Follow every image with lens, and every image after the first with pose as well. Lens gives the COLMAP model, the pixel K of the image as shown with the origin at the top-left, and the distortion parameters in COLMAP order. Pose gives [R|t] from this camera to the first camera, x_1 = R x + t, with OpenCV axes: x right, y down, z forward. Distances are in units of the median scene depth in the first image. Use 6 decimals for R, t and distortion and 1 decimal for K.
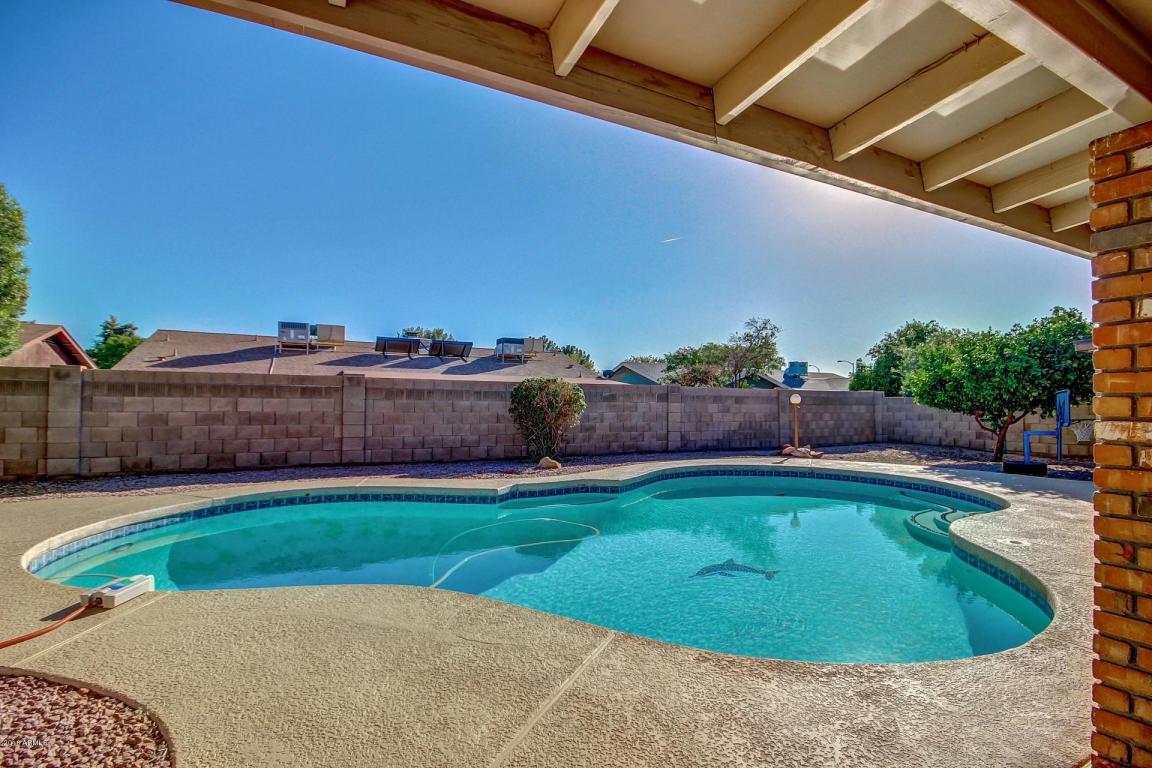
lens RADIAL K [[531.5, 0, 581.3], [0, 531.5, 394.1], [0, 0, 1]] dist [-0.006606, -0.000236]
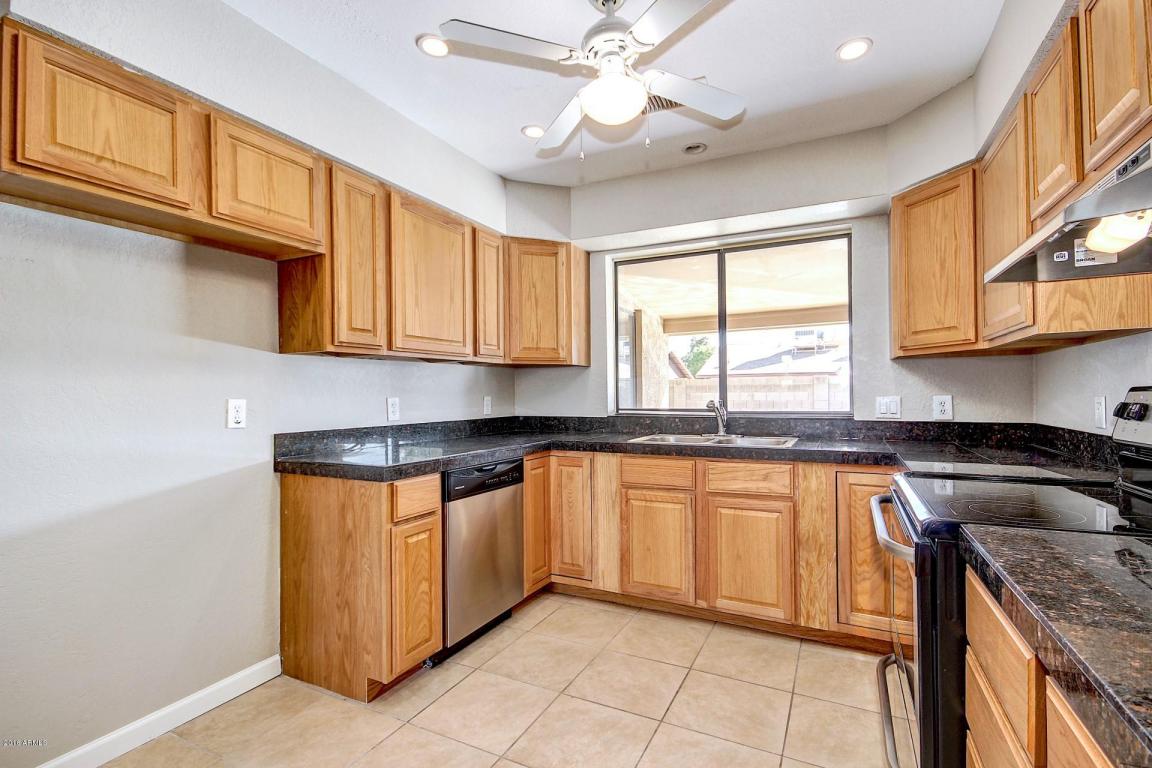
lens RADIAL K [[531.5, 0, 581.3], [0, 531.5, 394.1], [0, 0, 1]] dist [-0.006606, -0.000236]
pose [[0.589432, -0.009467, -0.807763, 0.355155], [0.028696, 0.999546, 0.009224, -0.016105], [0.807309, -0.028617, 0.589435, -0.402350]]
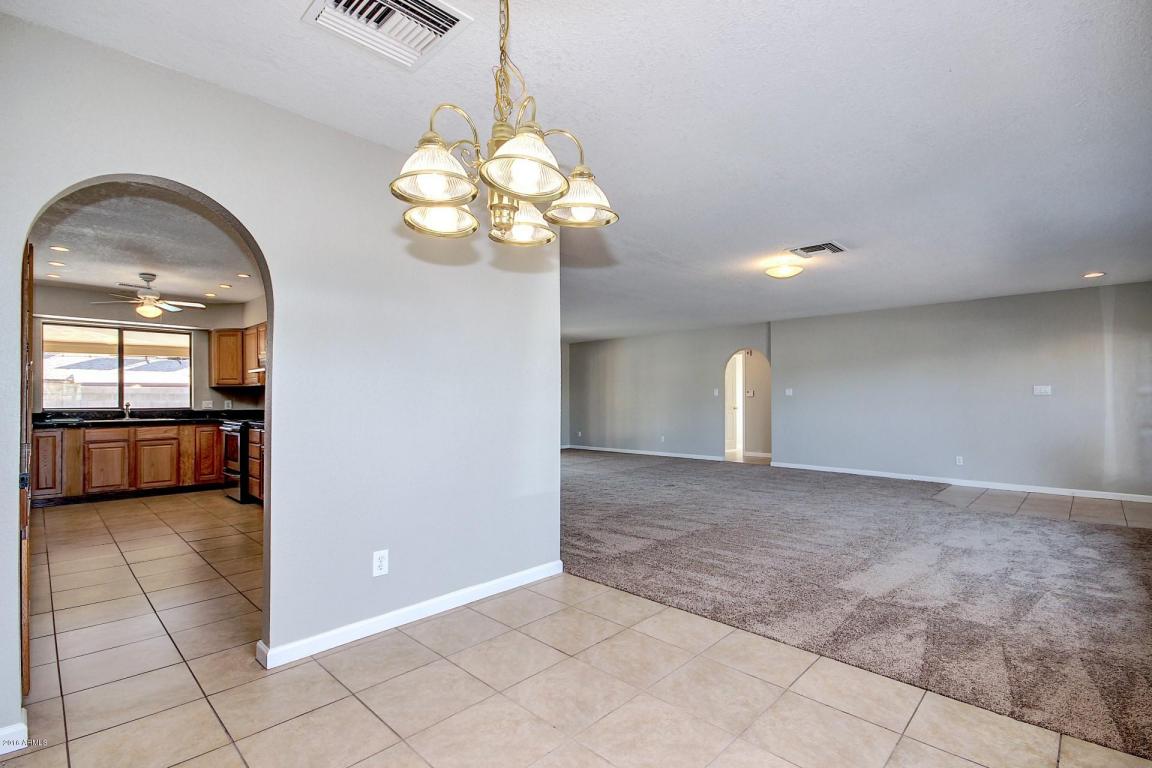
lens RADIAL K [[531.5, 0, 581.3], [0, 531.5, 394.1], [0, 0, 1]] dist [-0.006606, -0.000236]
pose [[0.948339, -0.004934, 0.317219, 0.464345], [0.000599, 0.999905, 0.013763, -0.025424], [-0.317257, -0.012862, 0.948252, -0.888584]]
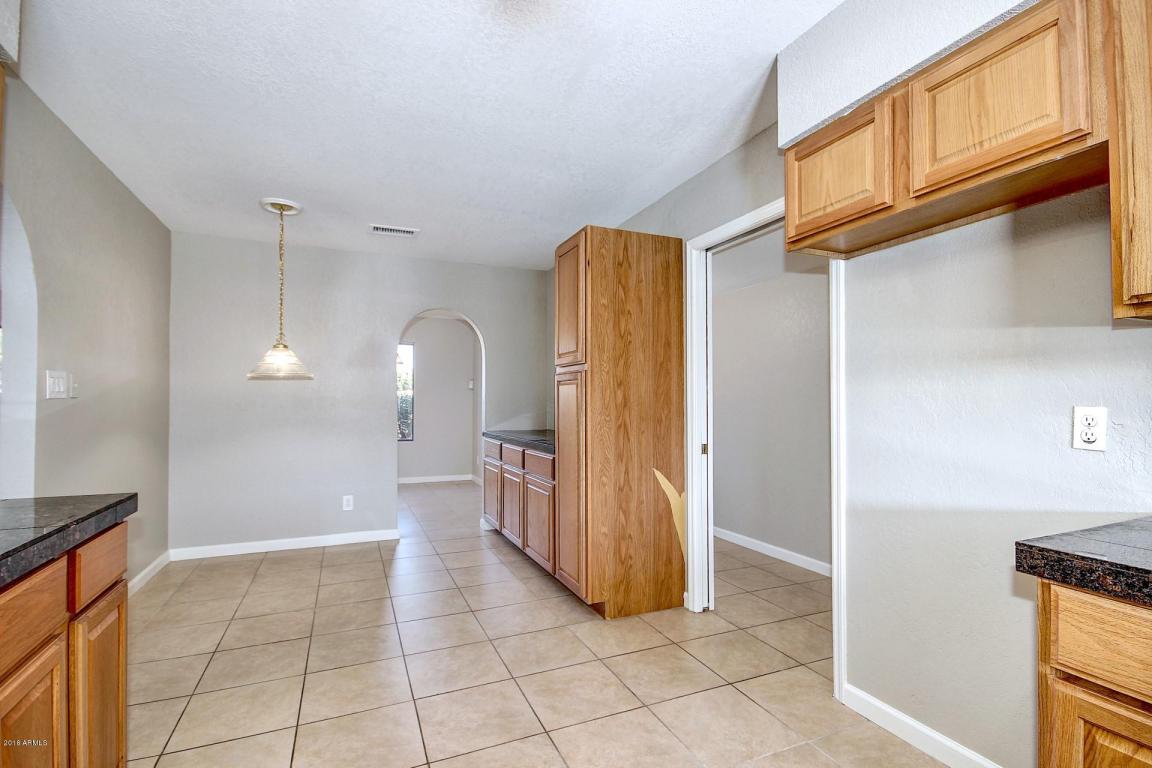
lens RADIAL K [[521.9, 0, 591.9], [0, 521.9, 394.1], [0, 0, 1]] dist [0.023252, -0.018531]
pose [[-0.998646, -0.005272, 0.051744, 0.247175], [-0.006988, 0.999429, -0.033050, -0.014097], [-0.051540, -0.033367, -0.998113, -0.264215]]
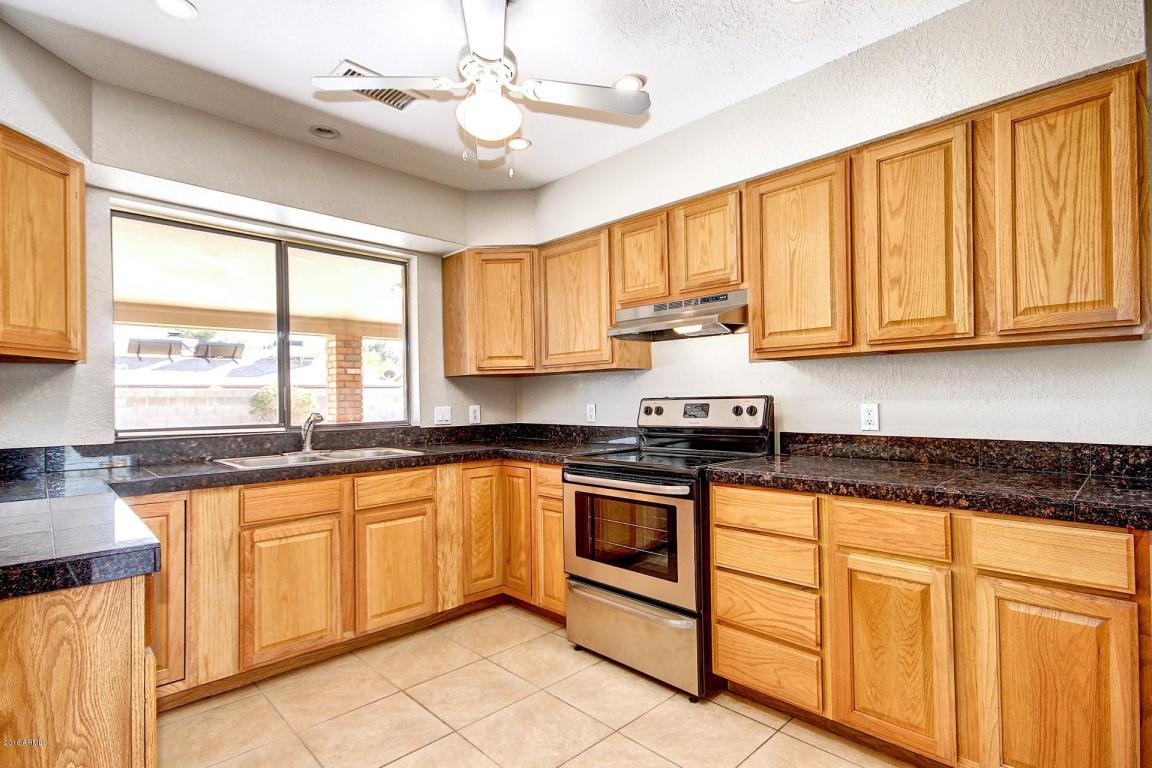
lens RADIAL K [[558.7, 0, 583.0], [0, 558.7, 392.8], [0, 0, 1]] dist [0.003408, 0.000653]
pose [[0.955930, -0.015151, 0.293204, 0.223325], [0.012675, 0.999866, 0.010345, -0.018683], [-0.293321, -0.006173, 0.955994, -0.465878]]
